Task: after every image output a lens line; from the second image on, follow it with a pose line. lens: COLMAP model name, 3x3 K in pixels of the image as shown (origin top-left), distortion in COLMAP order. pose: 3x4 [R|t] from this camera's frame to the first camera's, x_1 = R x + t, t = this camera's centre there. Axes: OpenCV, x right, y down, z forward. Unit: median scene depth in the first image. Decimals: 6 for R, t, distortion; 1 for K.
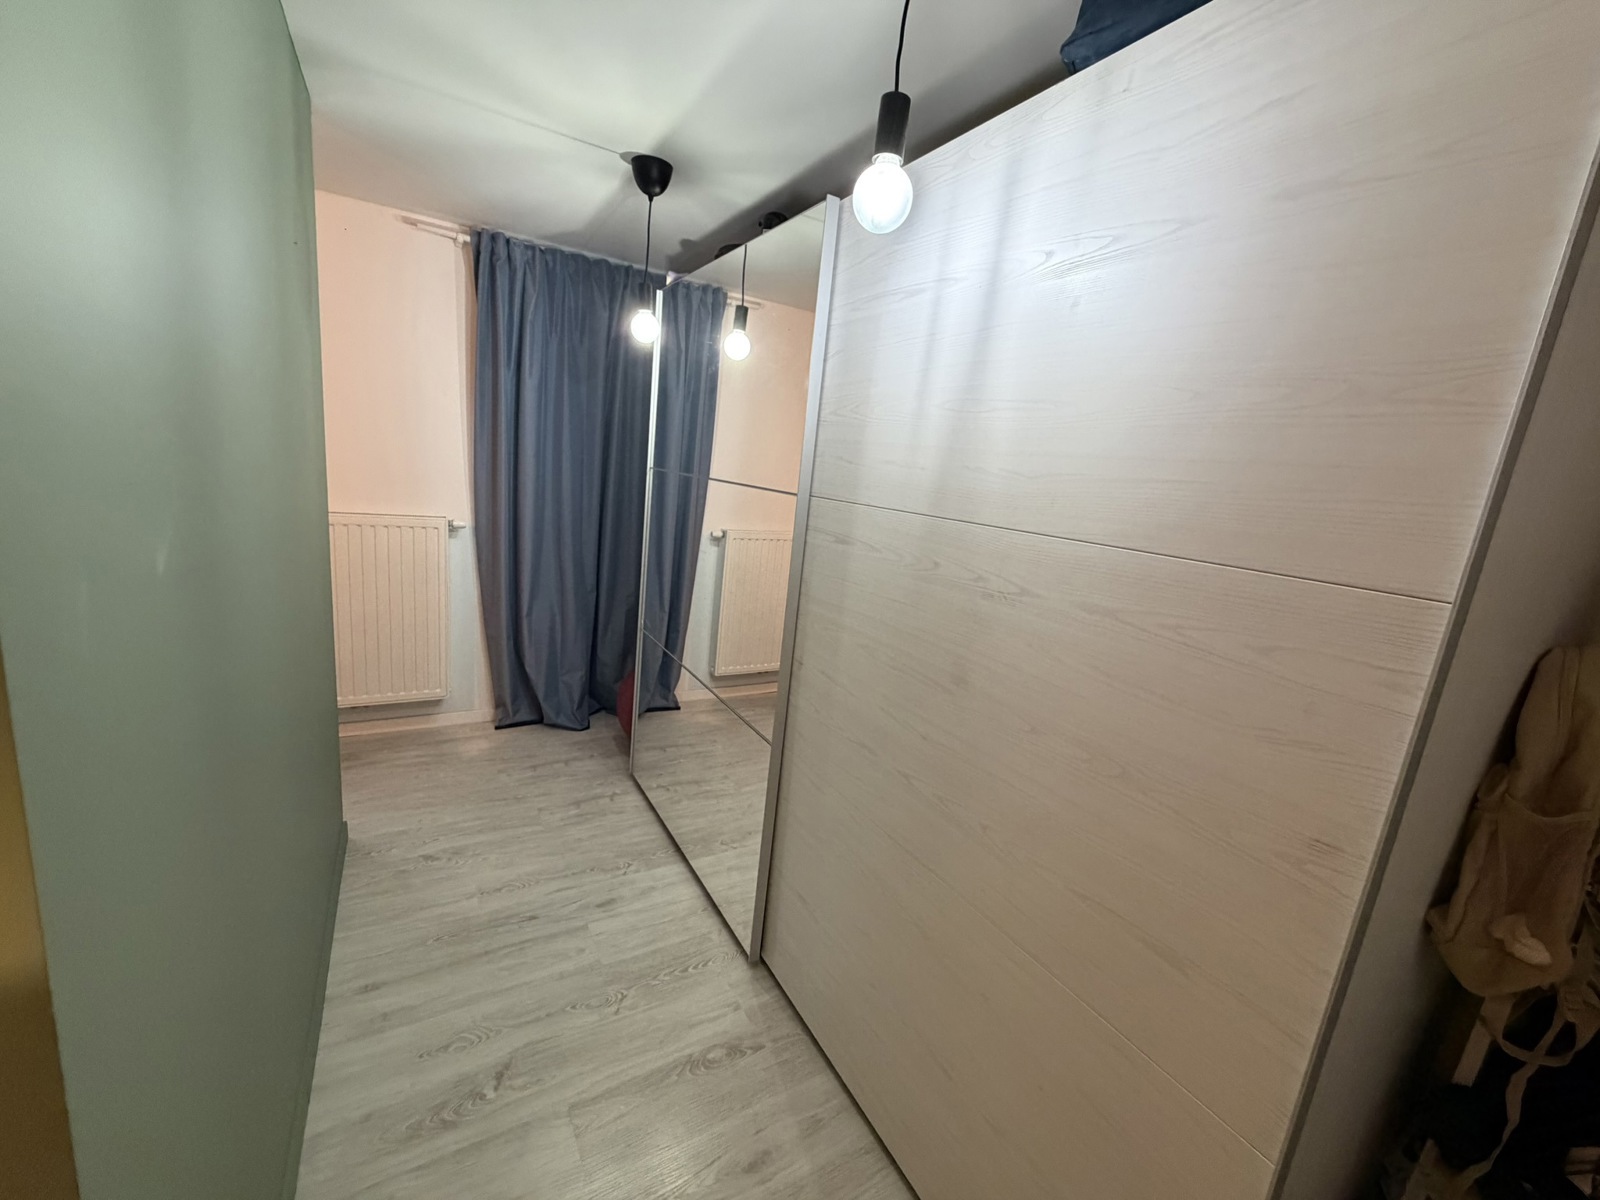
lens RADIAL K [[640.7, 0, 807.0], [0, 640.7, 601.5], [0, 0, 1]] dist [0.000184, 0.000391]
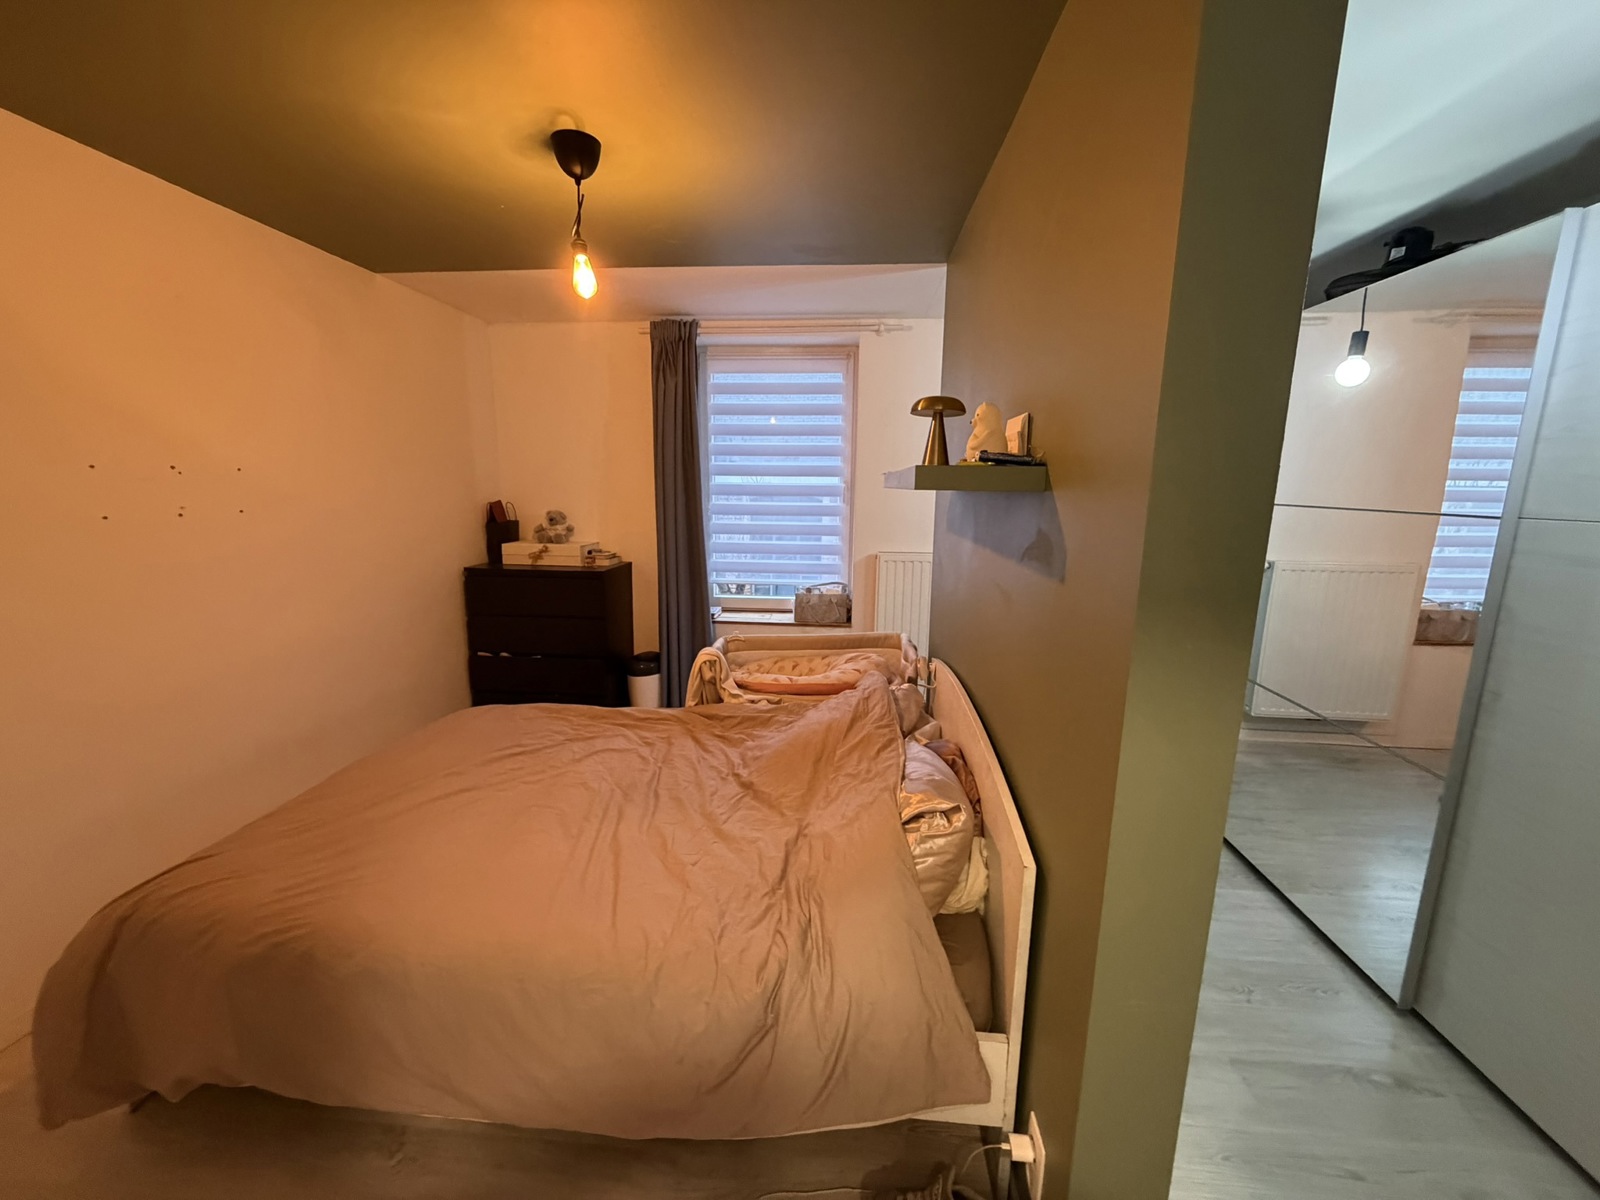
lens RADIAL K [[640.7, 0, 798.9], [0, 640.7, 600.2], [0, 0, 1]] dist [0.000184, 0.000391]
pose [[0.802252, 0.011759, -0.596870, -0.219943], [-0.048654, 0.997768, -0.045738, 0.040695], [0.595000, 0.065733, 0.801033, -0.302266]]
